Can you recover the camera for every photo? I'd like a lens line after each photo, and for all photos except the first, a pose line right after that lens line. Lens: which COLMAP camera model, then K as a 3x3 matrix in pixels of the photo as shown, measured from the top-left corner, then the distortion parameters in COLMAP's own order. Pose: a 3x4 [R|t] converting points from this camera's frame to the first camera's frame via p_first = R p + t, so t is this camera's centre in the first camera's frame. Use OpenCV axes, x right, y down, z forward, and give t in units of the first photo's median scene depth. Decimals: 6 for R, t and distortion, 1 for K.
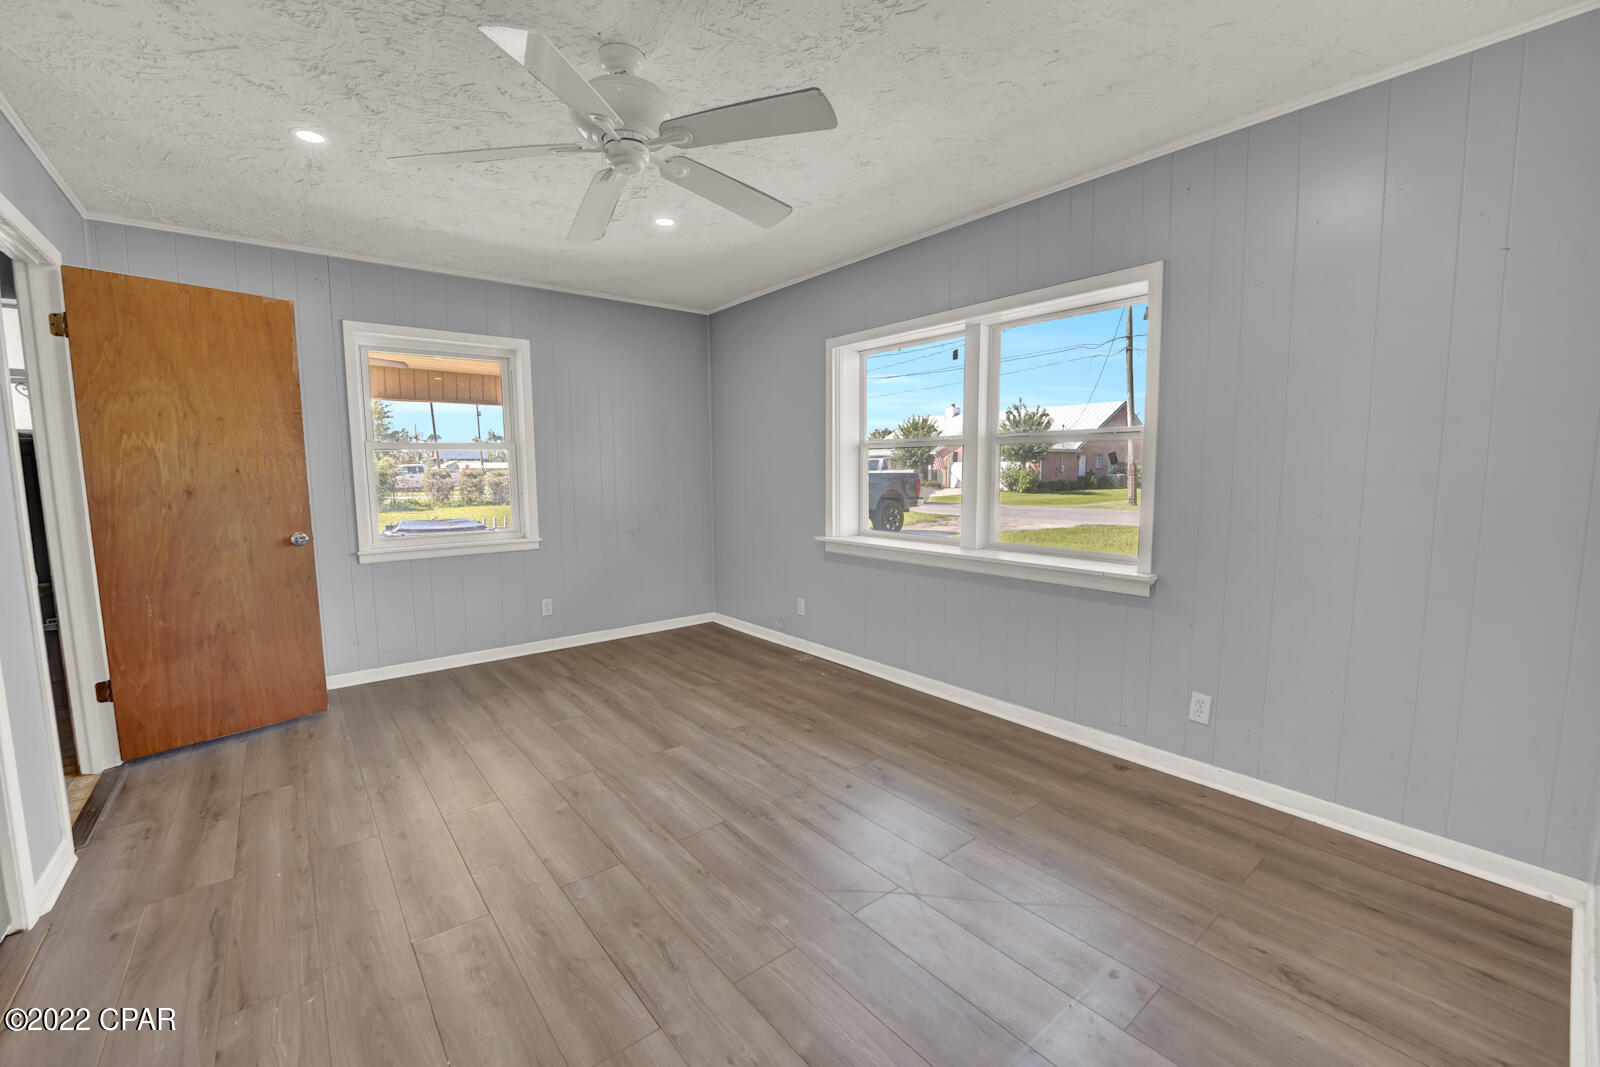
lens RADIAL K [[651.1, 0, 794.1], [0, 651.1, 537.6], [0, 0, 1]] dist [-0.026778, 0.002399]
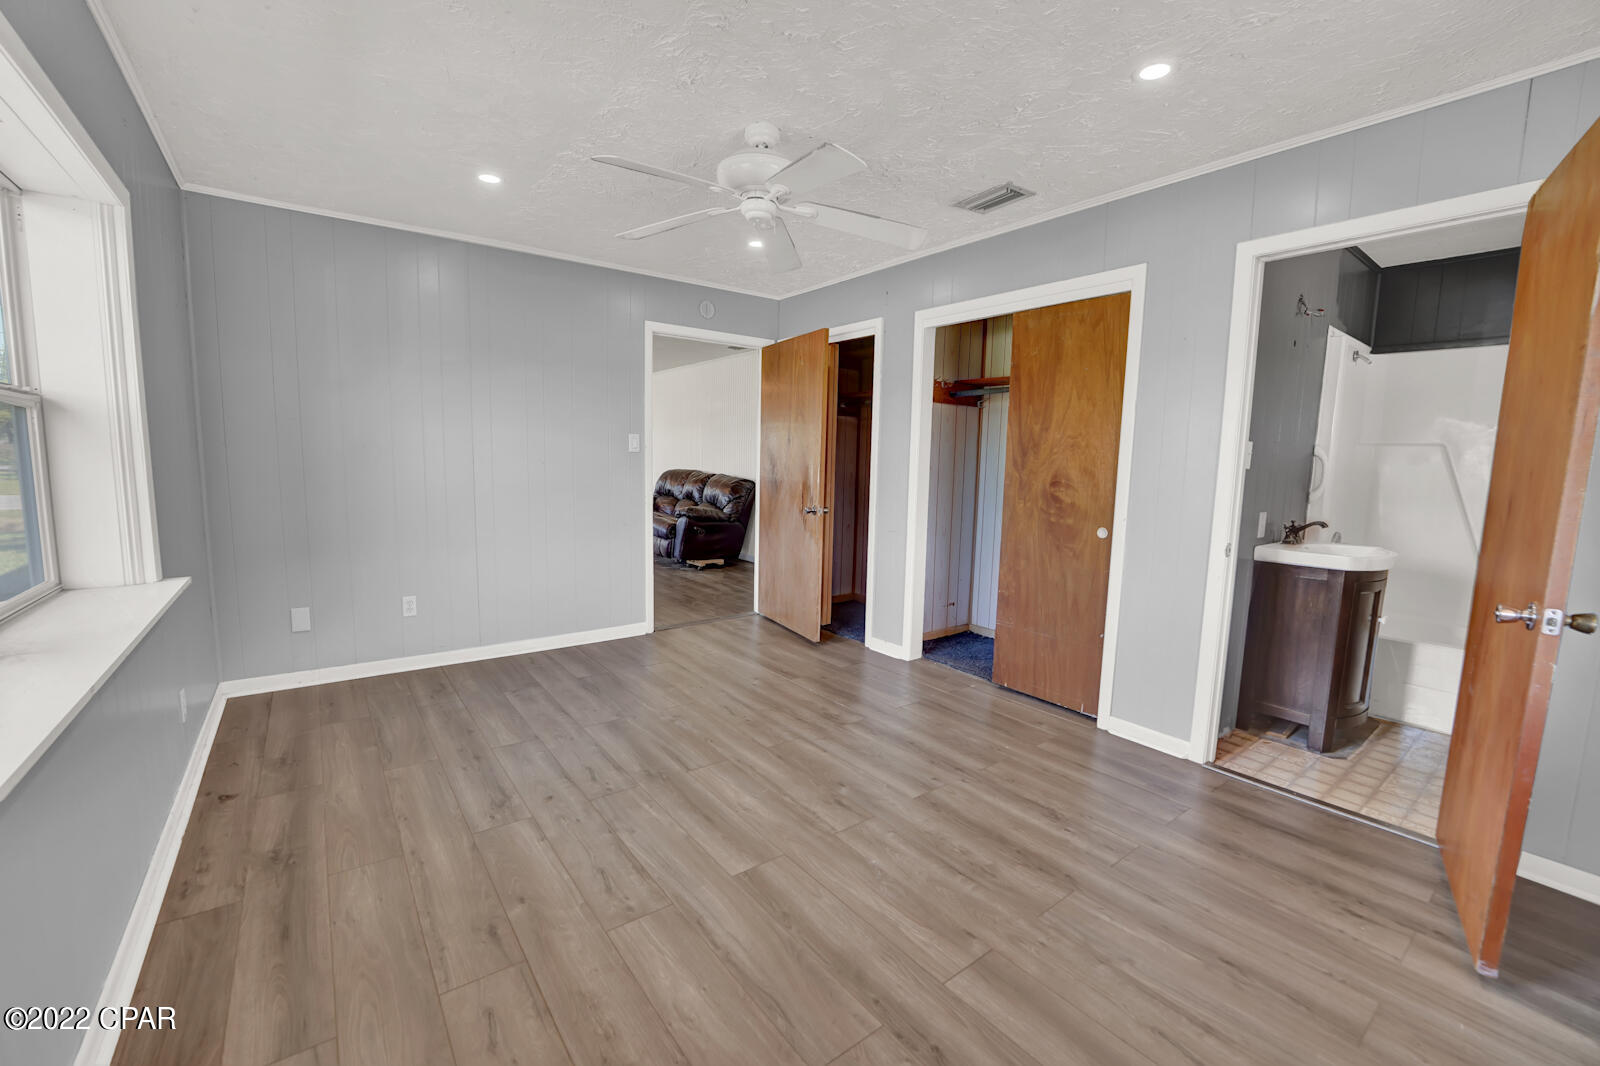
lens RADIAL K [[651.1, 0, 786.4], [0, 651.1, 535.0], [0, 0, 1]] dist [-0.026778, 0.002399]
pose [[-0.998947, -0.017776, 0.042300, -0.254799], [-0.007974, 0.975133, 0.221478, -0.170423], [-0.045185, 0.220908, -0.974247, 1.595932]]
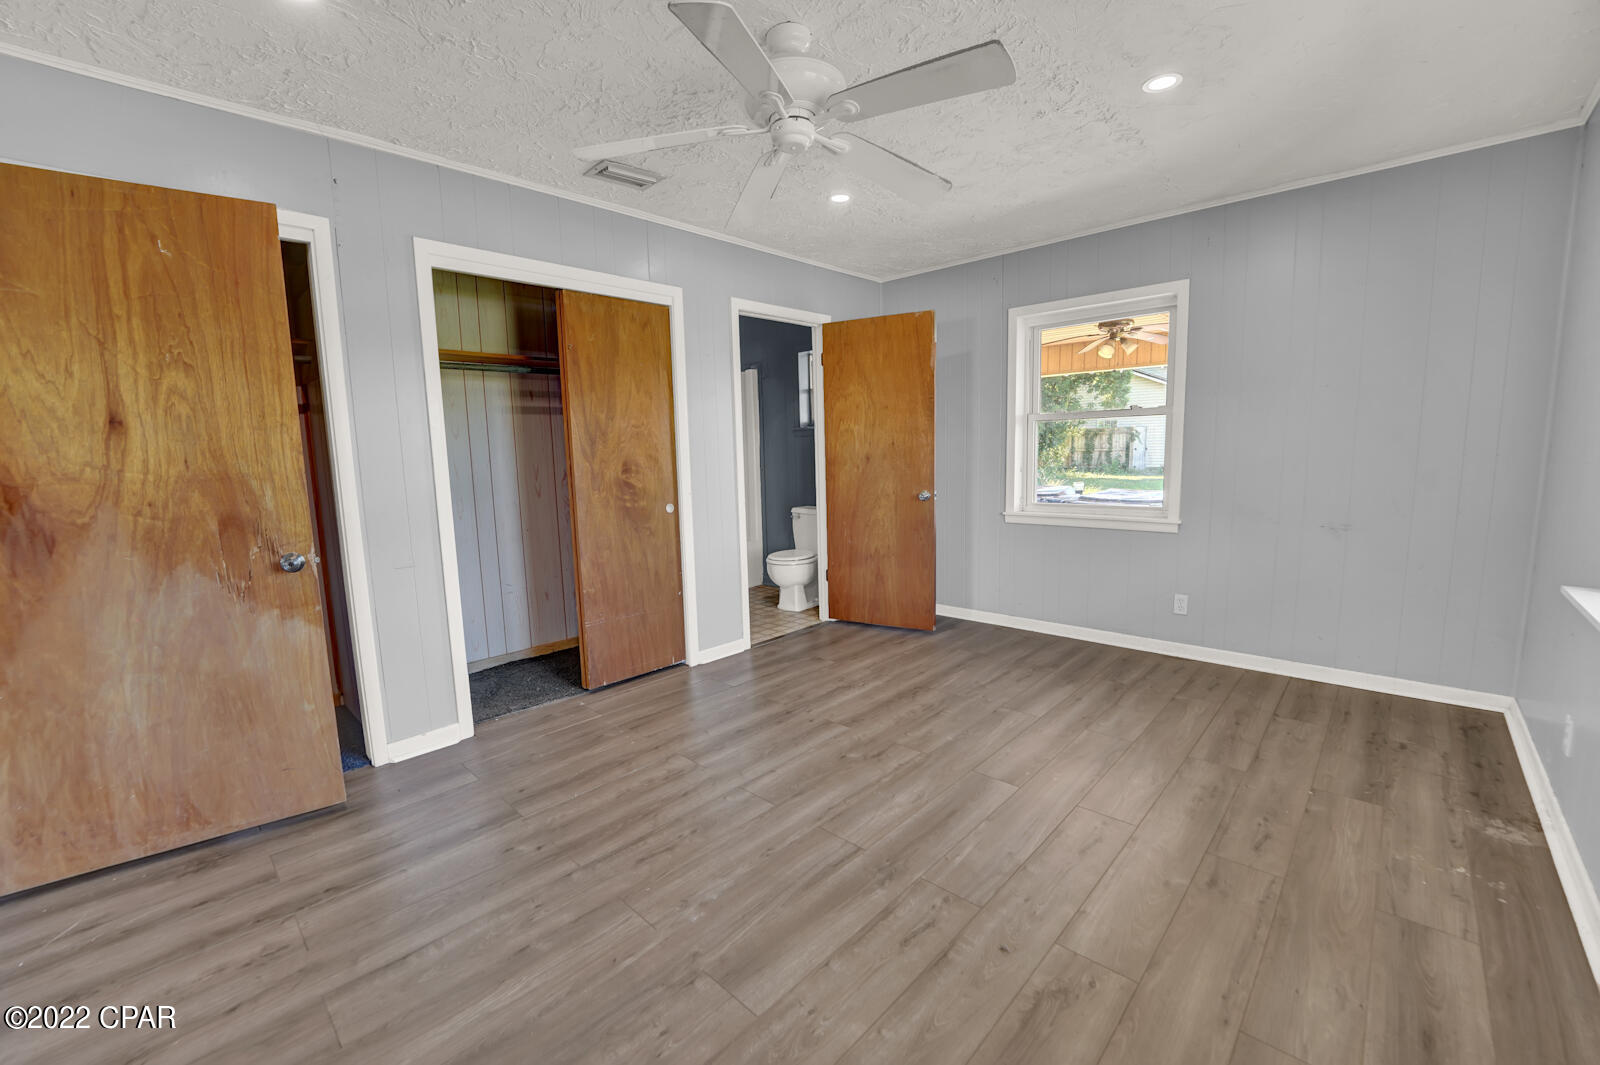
lens RADIAL K [[651.8, 0, 793.3], [0, 651.8, 537.3], [0, 0, 1]] dist [-0.027927, 0.001896]
pose [[0.127326, 0.138705, -0.982115, 0.546797], [-0.079130, 0.988438, 0.129339, -0.069206], [0.988699, 0.061246, 0.136830, 0.605993]]
